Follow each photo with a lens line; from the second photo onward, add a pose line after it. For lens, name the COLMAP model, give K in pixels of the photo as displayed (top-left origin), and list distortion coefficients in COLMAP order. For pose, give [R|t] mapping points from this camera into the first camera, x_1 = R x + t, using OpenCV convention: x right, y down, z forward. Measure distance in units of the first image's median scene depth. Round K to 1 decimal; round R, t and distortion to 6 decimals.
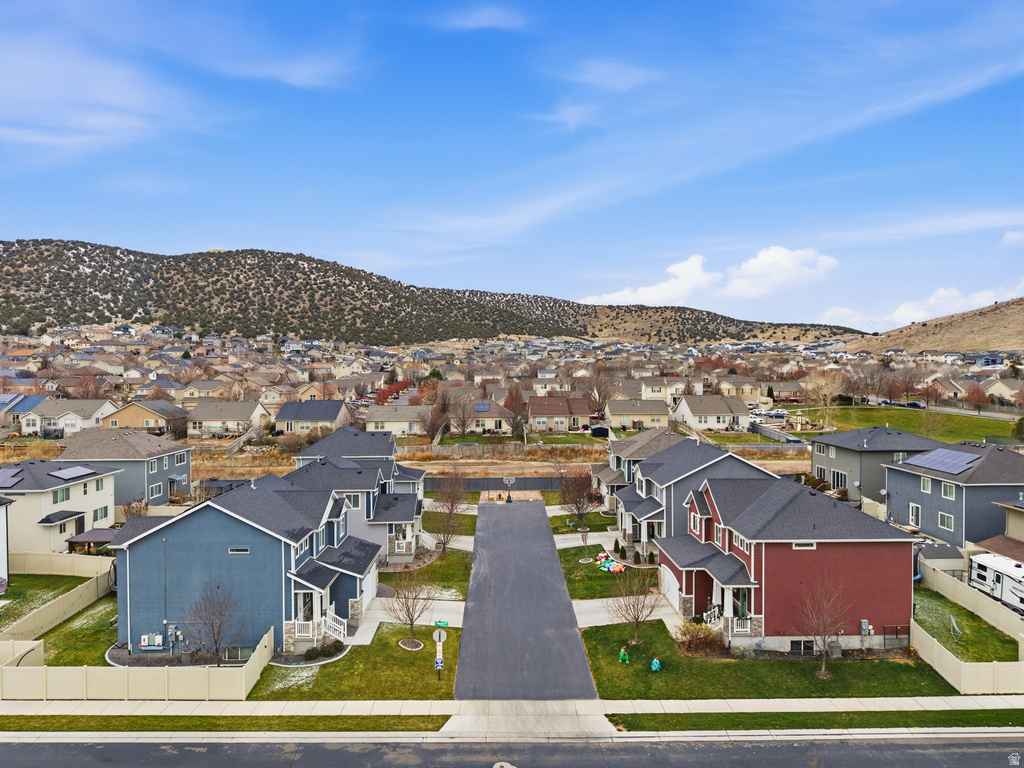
lens RADIAL K [[685.0, 0, 510.4], [0, 685.0, 396.9], [0, 0, 1]] dist [0.050024, -0.067952]
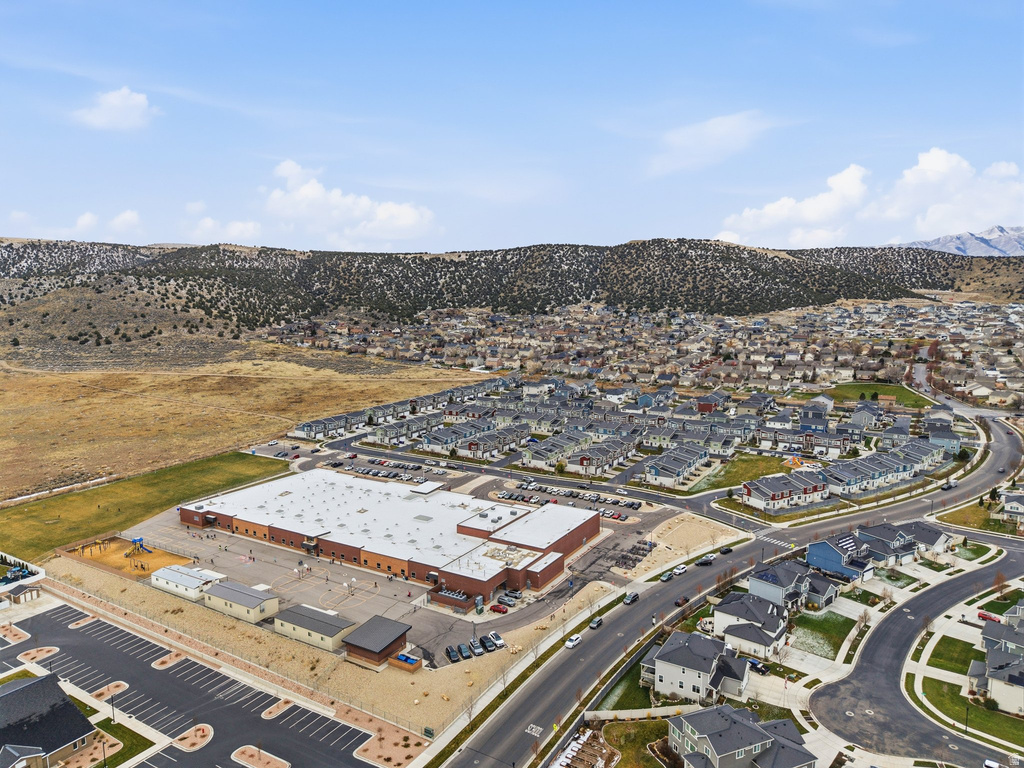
lens RADIAL K [[685.0, 0, 510.4], [0, 685.0, 396.9], [0, 0, 1]] dist [0.050024, -0.067952]
pose [[0.843841, 0.078148, -0.530872, 0.197536], [-0.018810, 0.993038, 0.116283, -0.057779], [0.536263, -0.088139, 0.839436, -0.521138]]
